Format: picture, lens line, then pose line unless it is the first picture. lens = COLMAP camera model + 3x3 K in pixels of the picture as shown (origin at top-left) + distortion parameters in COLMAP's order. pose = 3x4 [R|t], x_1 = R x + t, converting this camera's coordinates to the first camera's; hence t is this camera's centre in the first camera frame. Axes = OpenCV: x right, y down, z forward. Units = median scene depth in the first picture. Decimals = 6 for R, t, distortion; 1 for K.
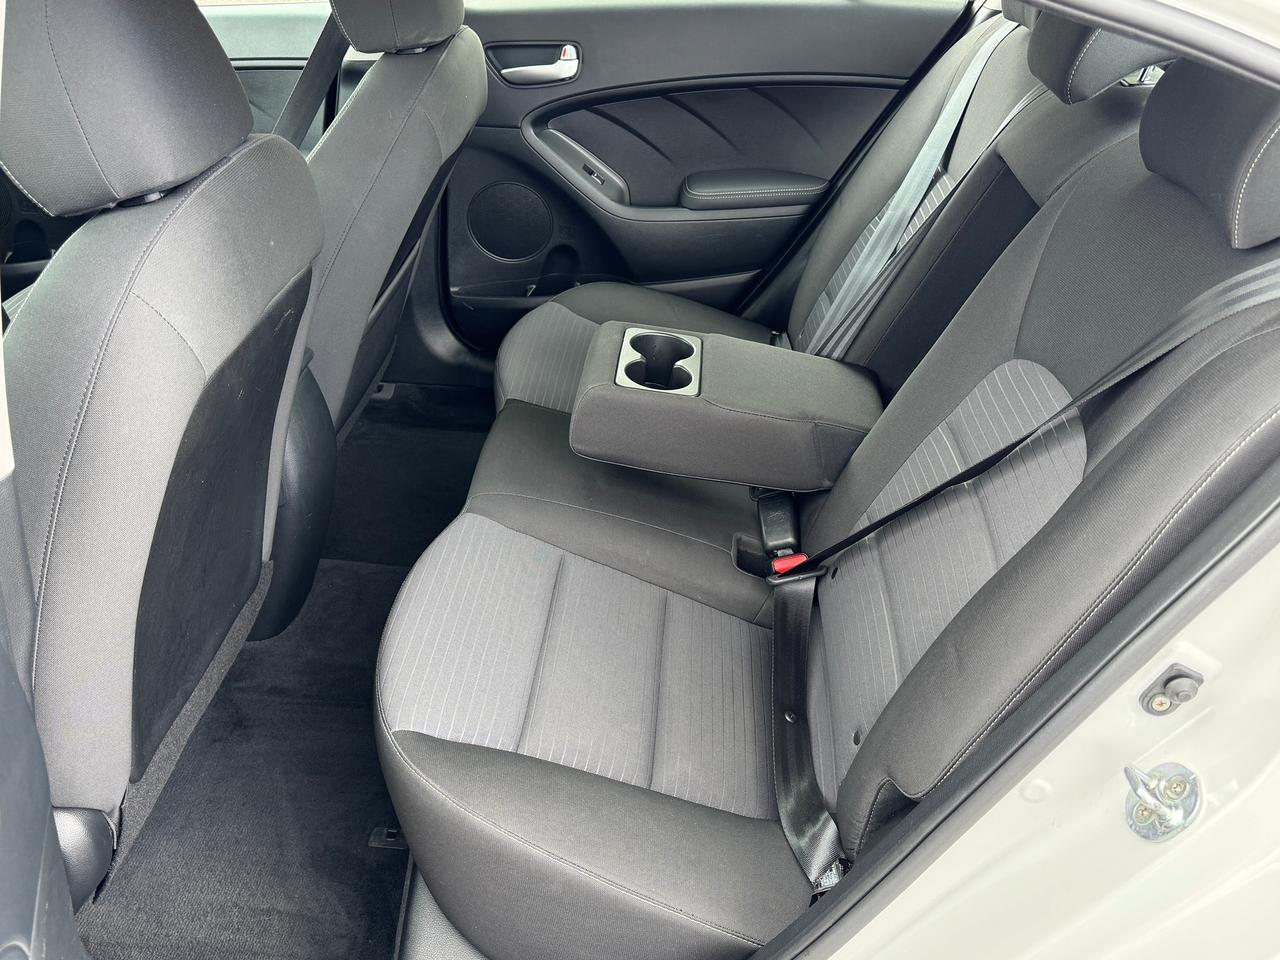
lens RADIAL K [[1144.2, 0, 641.6], [0, 1144.2, 482.1], [0, 0, 1]] dist [0.012584, 0.002704]
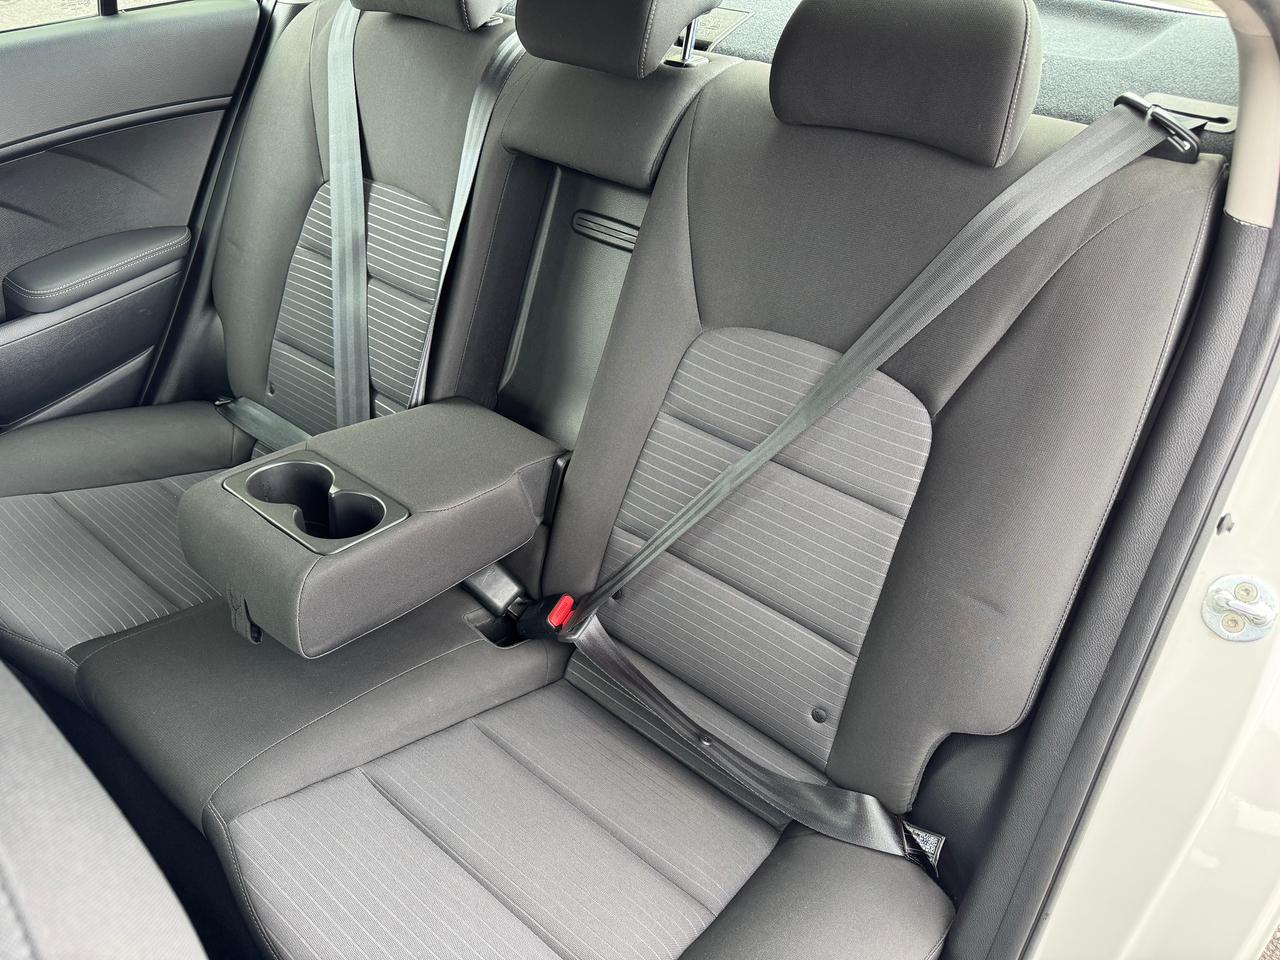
lens RADIAL K [[890.3, 0, 639.2], [0, 890.3, 475.8], [0, 0, 1]] dist [0.011047, -0.028649]
pose [[0.582902, -0.485620, 0.651459, -0.211080], [0.411677, 0.867736, 0.278488, -0.167920], [-0.700534, 0.105860, 0.705724, 0.331687]]
